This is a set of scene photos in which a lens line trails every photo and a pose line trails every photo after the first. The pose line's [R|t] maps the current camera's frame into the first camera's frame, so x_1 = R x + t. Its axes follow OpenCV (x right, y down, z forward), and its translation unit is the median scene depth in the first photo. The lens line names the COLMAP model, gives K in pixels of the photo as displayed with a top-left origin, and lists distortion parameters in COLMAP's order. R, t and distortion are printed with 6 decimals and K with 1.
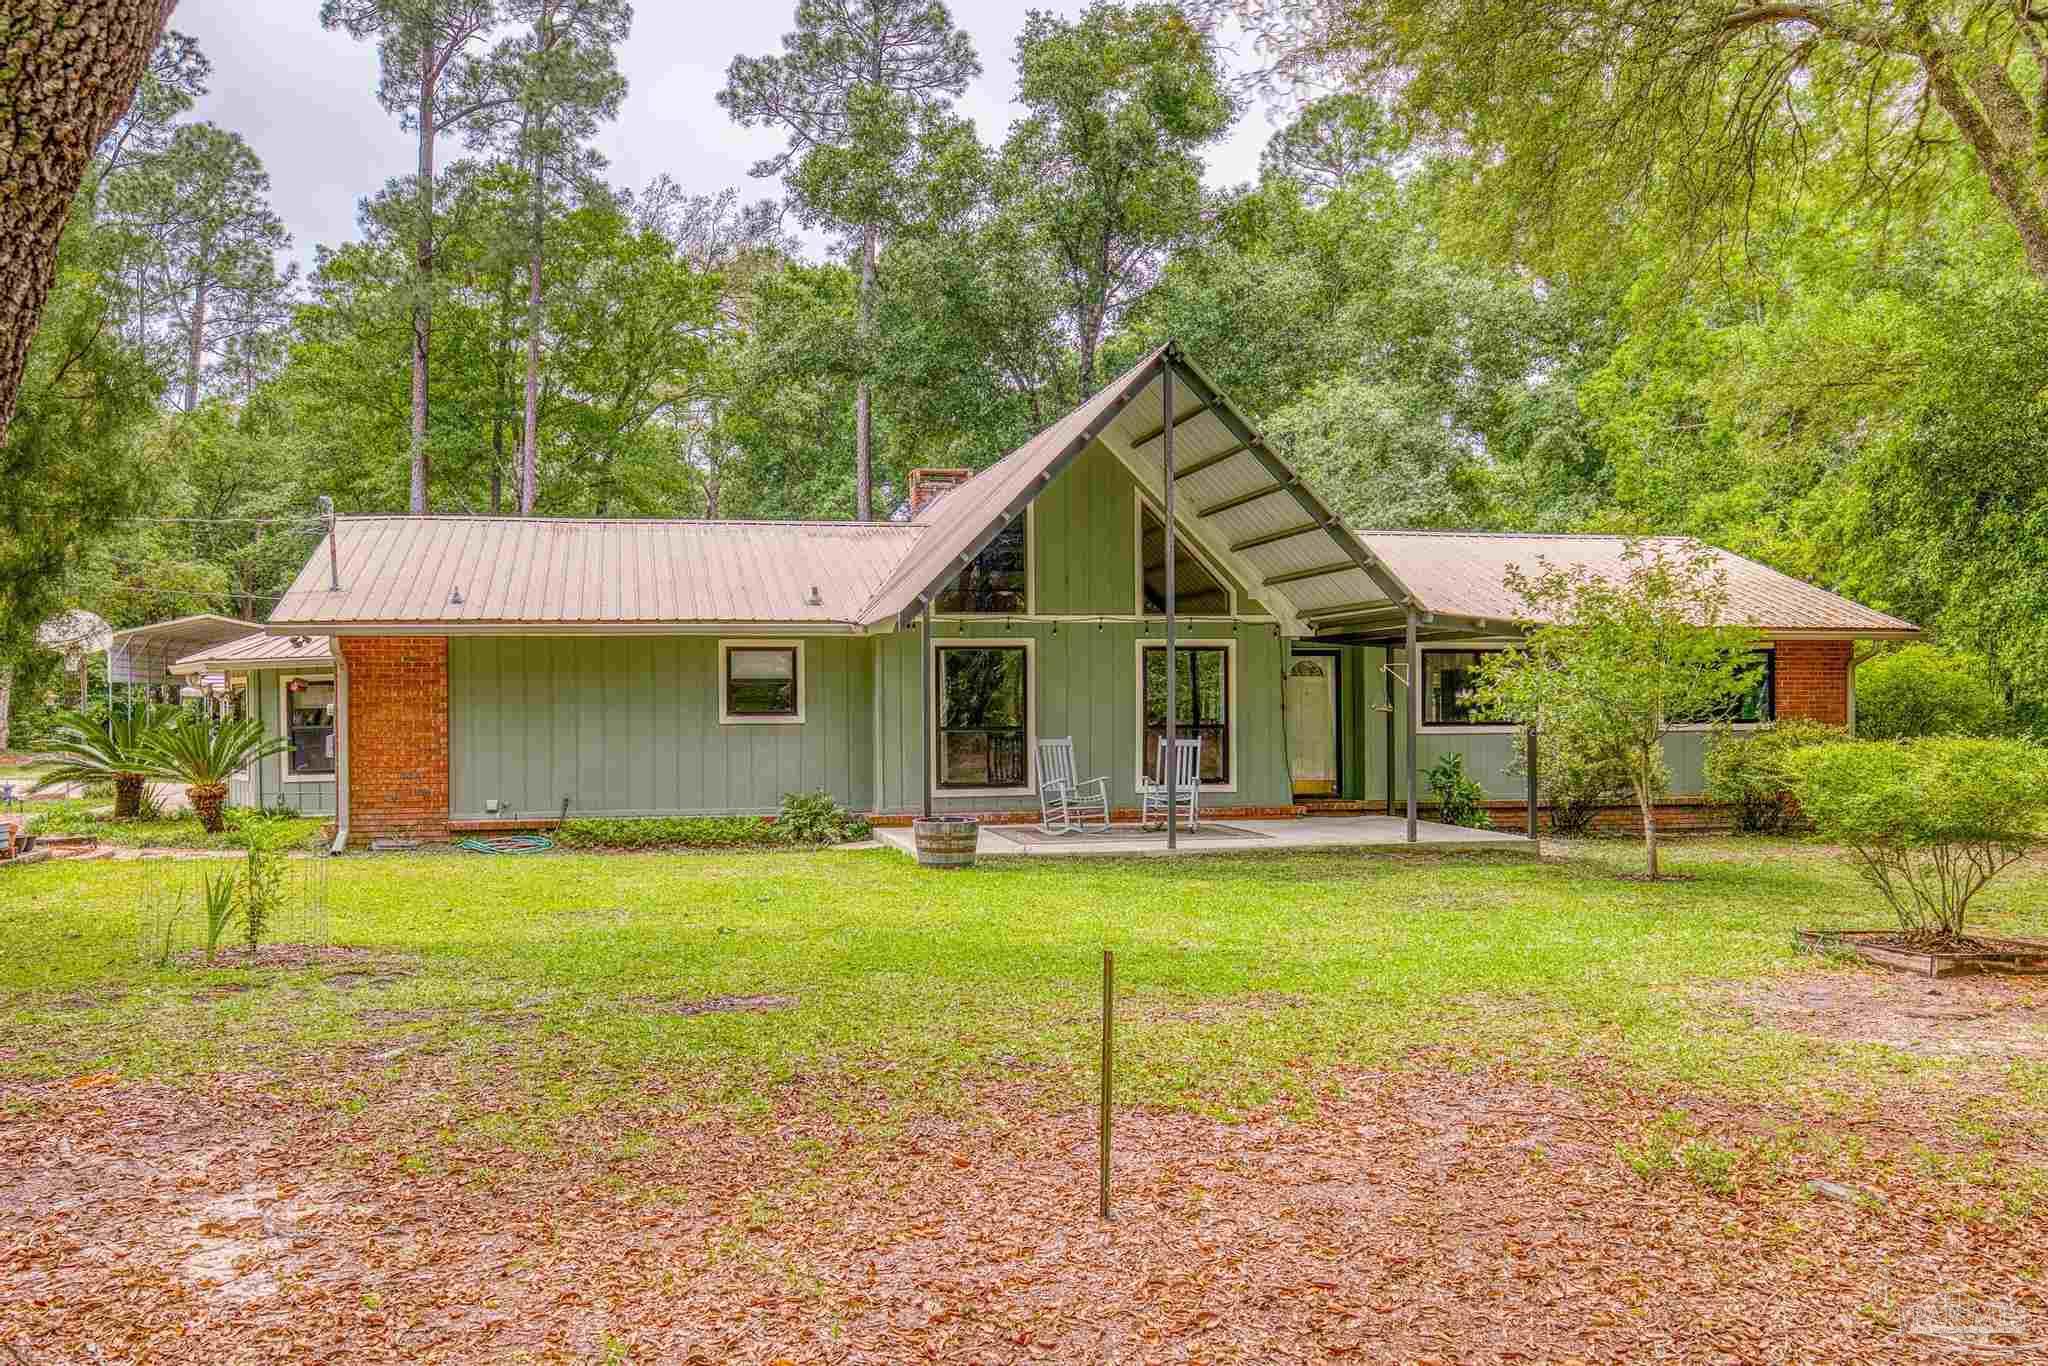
lens RADIAL K [[1782.4, 0, 1029.4], [0, 1782.4, 718.1], [0, 0, 1]] dist [0.083905, 0.002418]
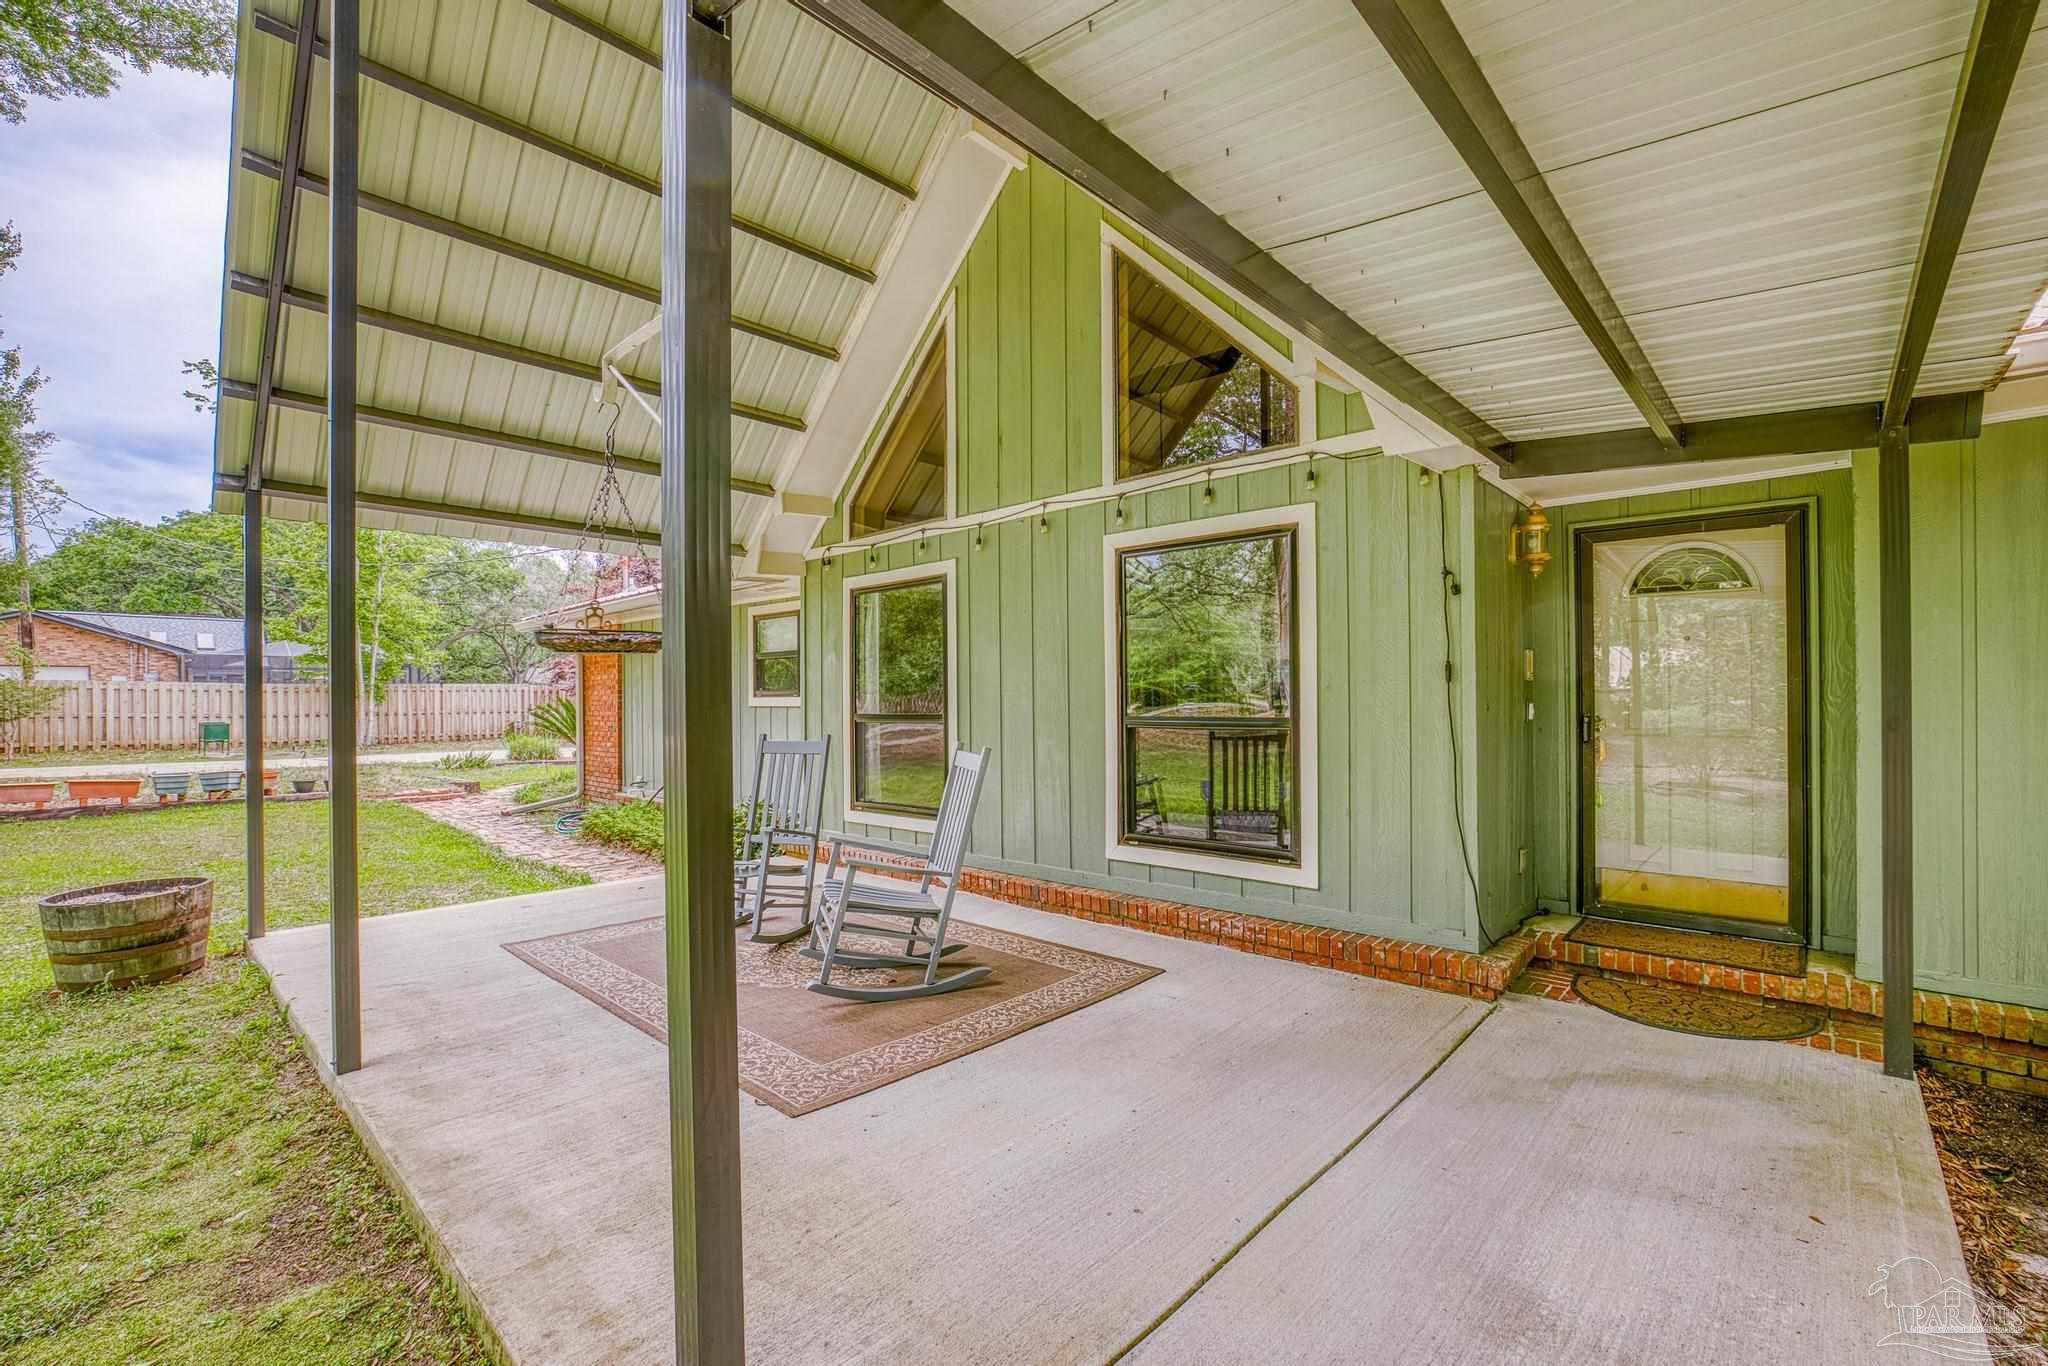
lens RADIAL K [[877.8, 0, 1025.1], [0, 877.8, 699.0], [0, 0, 1]] dist [-0.054526, 0.017352]
pose [[0.589896, 0.001821, -0.807477, 0.236251], [0.001547, 0.999993, 0.003385, -0.001510], [0.807478, -0.003246, 0.589889, 0.844629]]
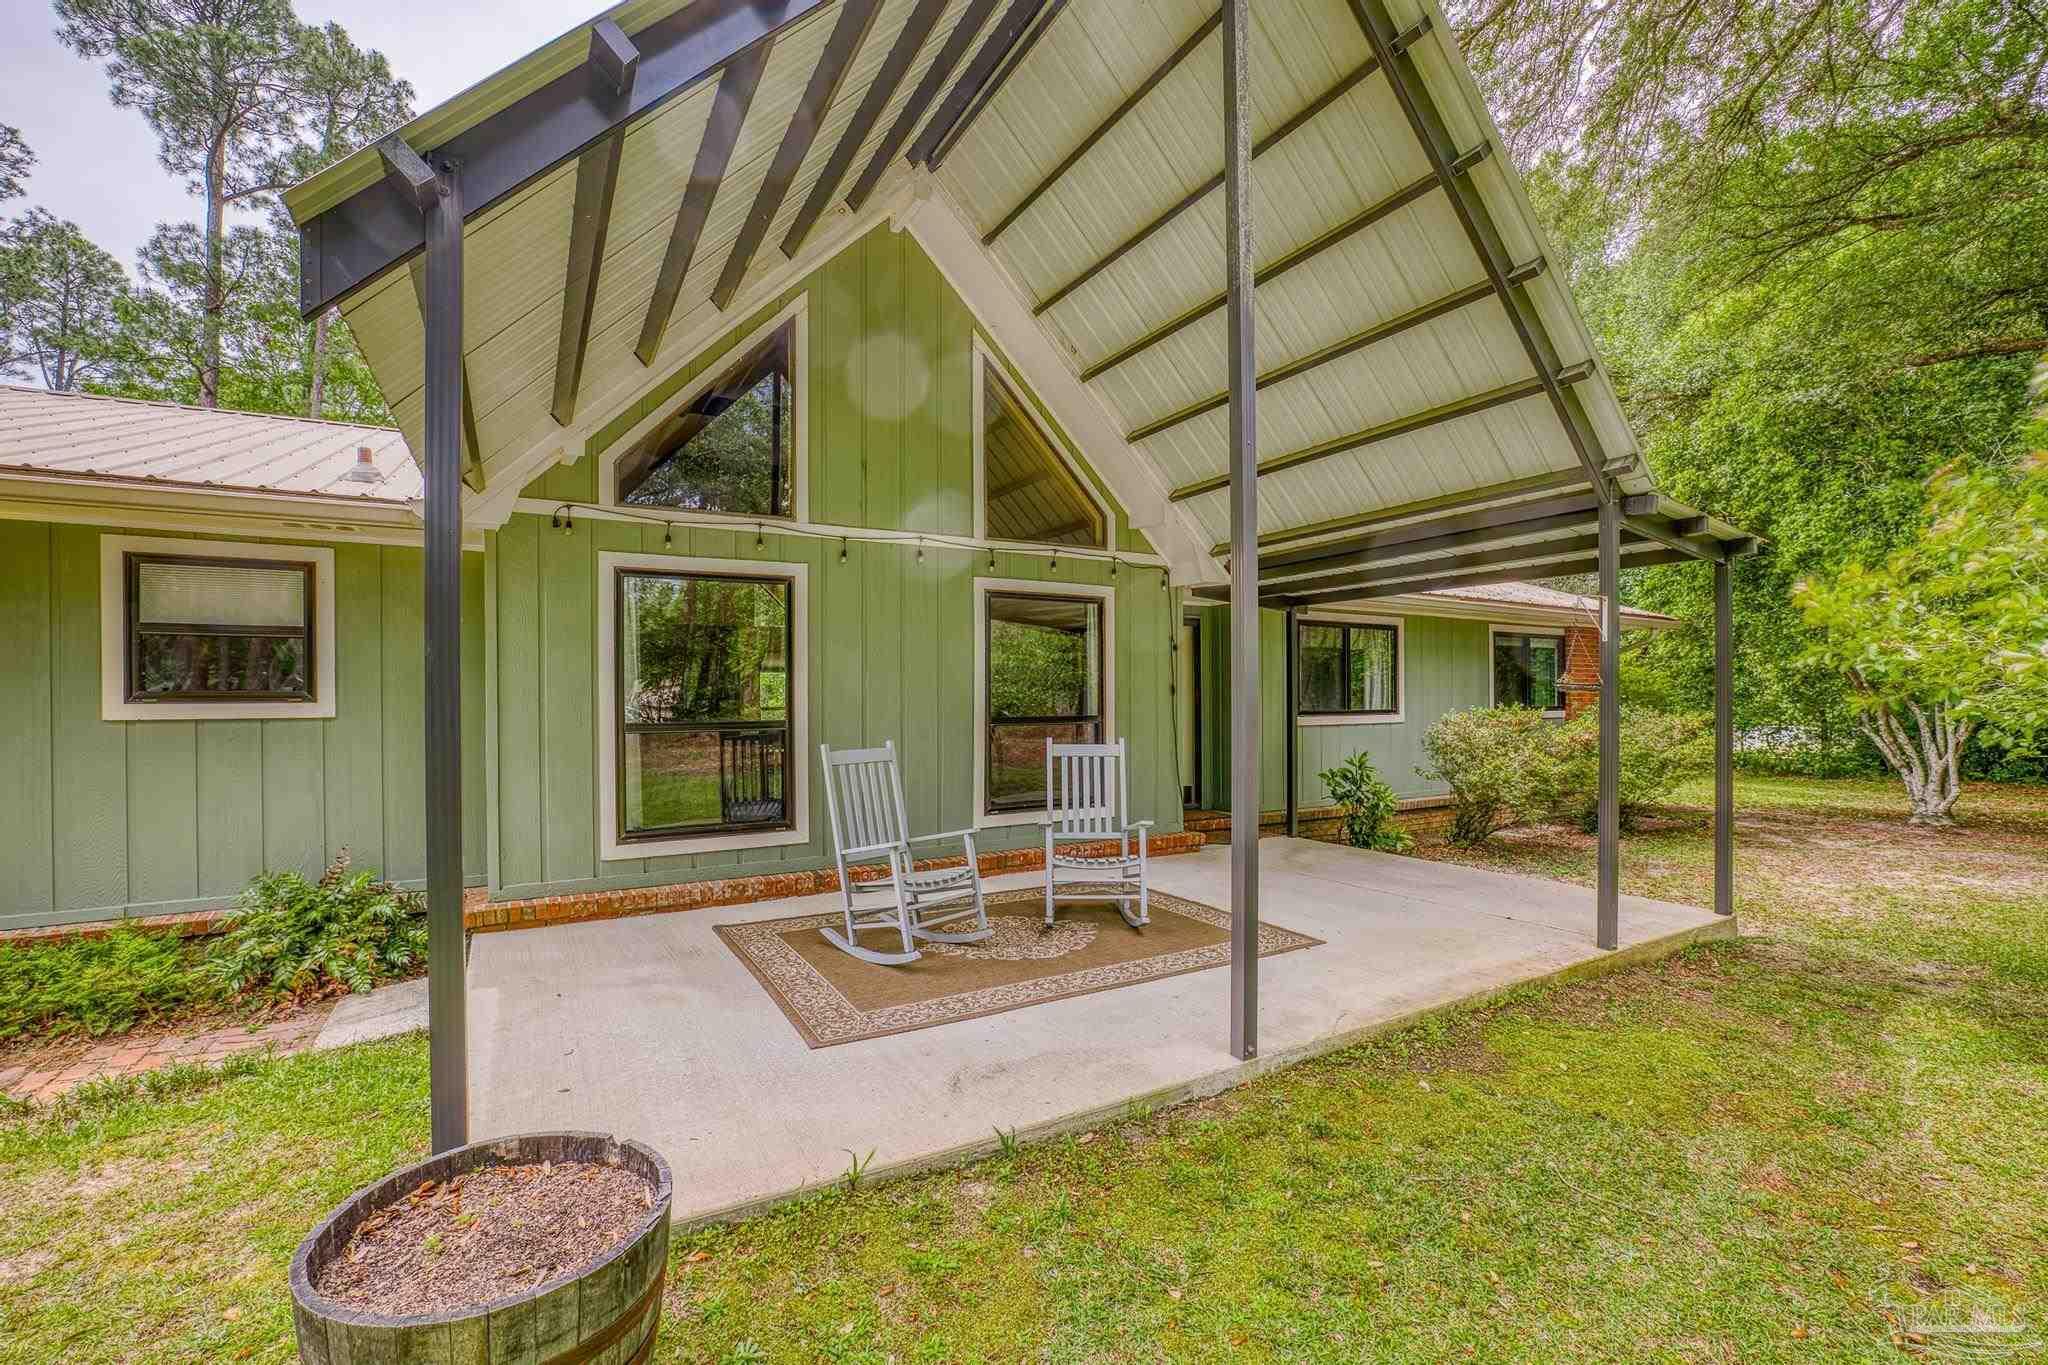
lens RADIAL K [[877.8, 0, 1025.1], [0, 877.8, 698.5], [0, 0, 1]] dist [-0.054526, 0.017352]
pose [[0.948032, 0.002130, 0.318168, -0.019250], [-0.001450, 0.999996, -0.002376, -0.002037], [-0.318172, 0.001791, 0.948031, 0.709860]]
